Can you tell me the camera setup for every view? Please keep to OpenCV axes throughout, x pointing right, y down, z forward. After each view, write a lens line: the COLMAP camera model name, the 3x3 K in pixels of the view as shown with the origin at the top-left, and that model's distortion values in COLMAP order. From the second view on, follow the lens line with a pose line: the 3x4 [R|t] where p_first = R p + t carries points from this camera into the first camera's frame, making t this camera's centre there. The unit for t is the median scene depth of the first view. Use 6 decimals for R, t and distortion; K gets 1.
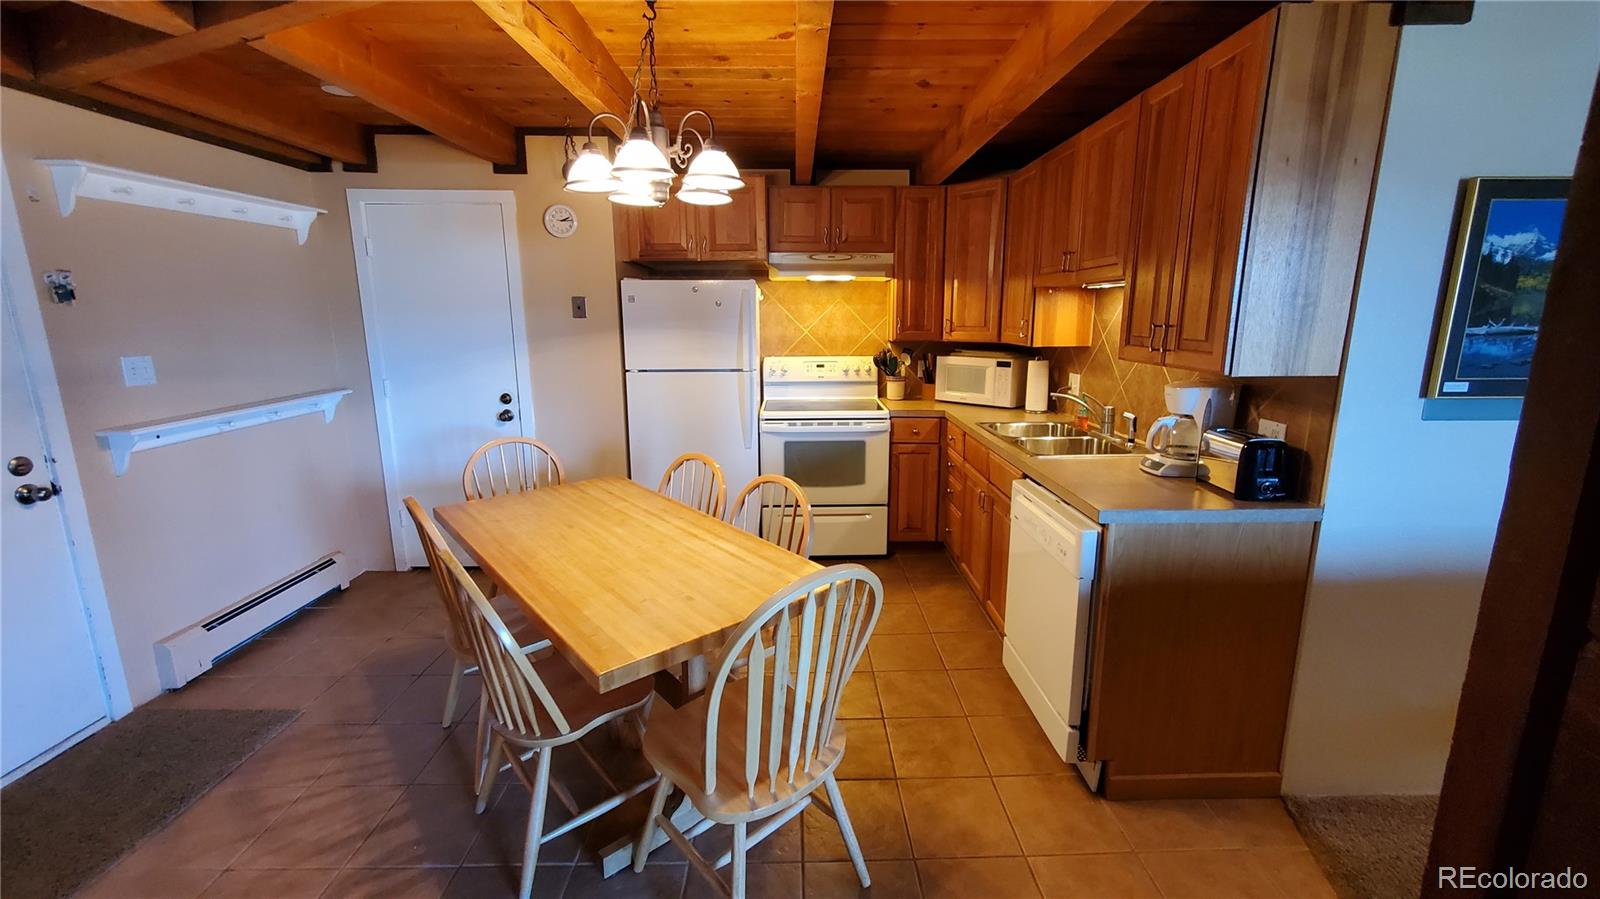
lens RADIAL K [[656.5, 0, 800.0], [0, 656.5, 449.5], [0, 0, 1]] dist [0.002726, 0.000073]
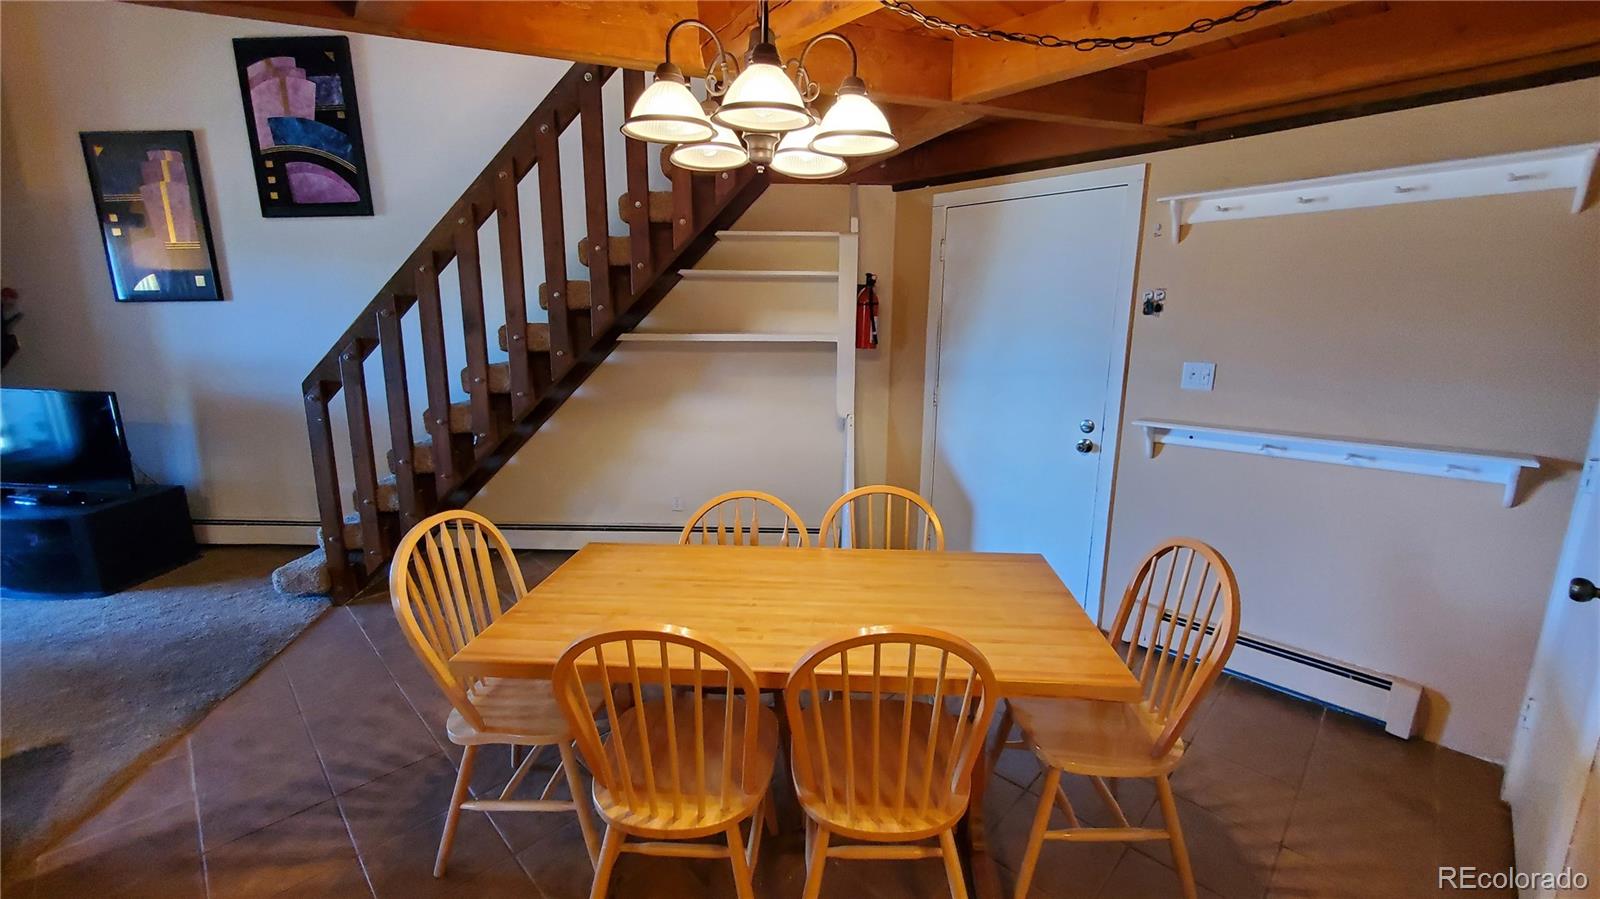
lens RADIAL K [[646.0, 0, 798.3], [0, 646.0, 439.7], [0, 0, 1]] dist [-0.001304, -0.000675]
pose [[-0.708424, 0.135780, -0.692603, 0.211598], [-0.149378, 0.930245, 0.335157, -0.266834], [0.689798, 0.340893, -0.638726, 1.194229]]
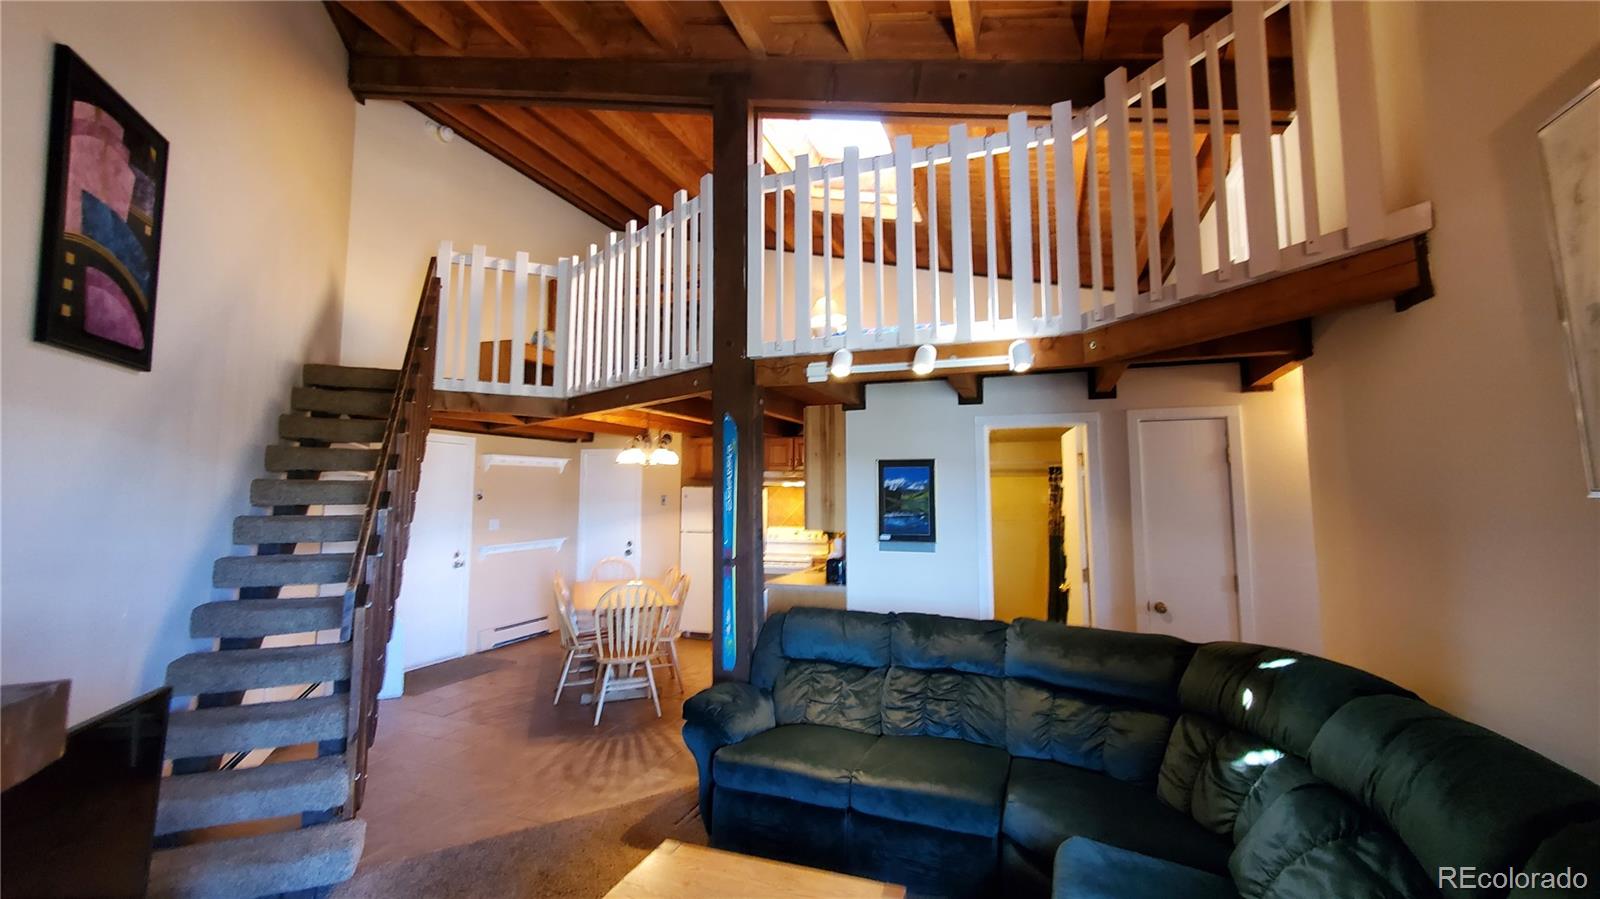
lens RADIAL K [[646.0, 0, 798.3], [0, 646.0, 439.7], [0, 0, 1]] dist [-0.001304, -0.000675]
pose [[0.934033, -0.028384, -0.356056, 1.066890], [-0.075261, 0.958818, -0.273867, 0.171565], [0.349167, 0.282598, 0.893432, -0.987040]]
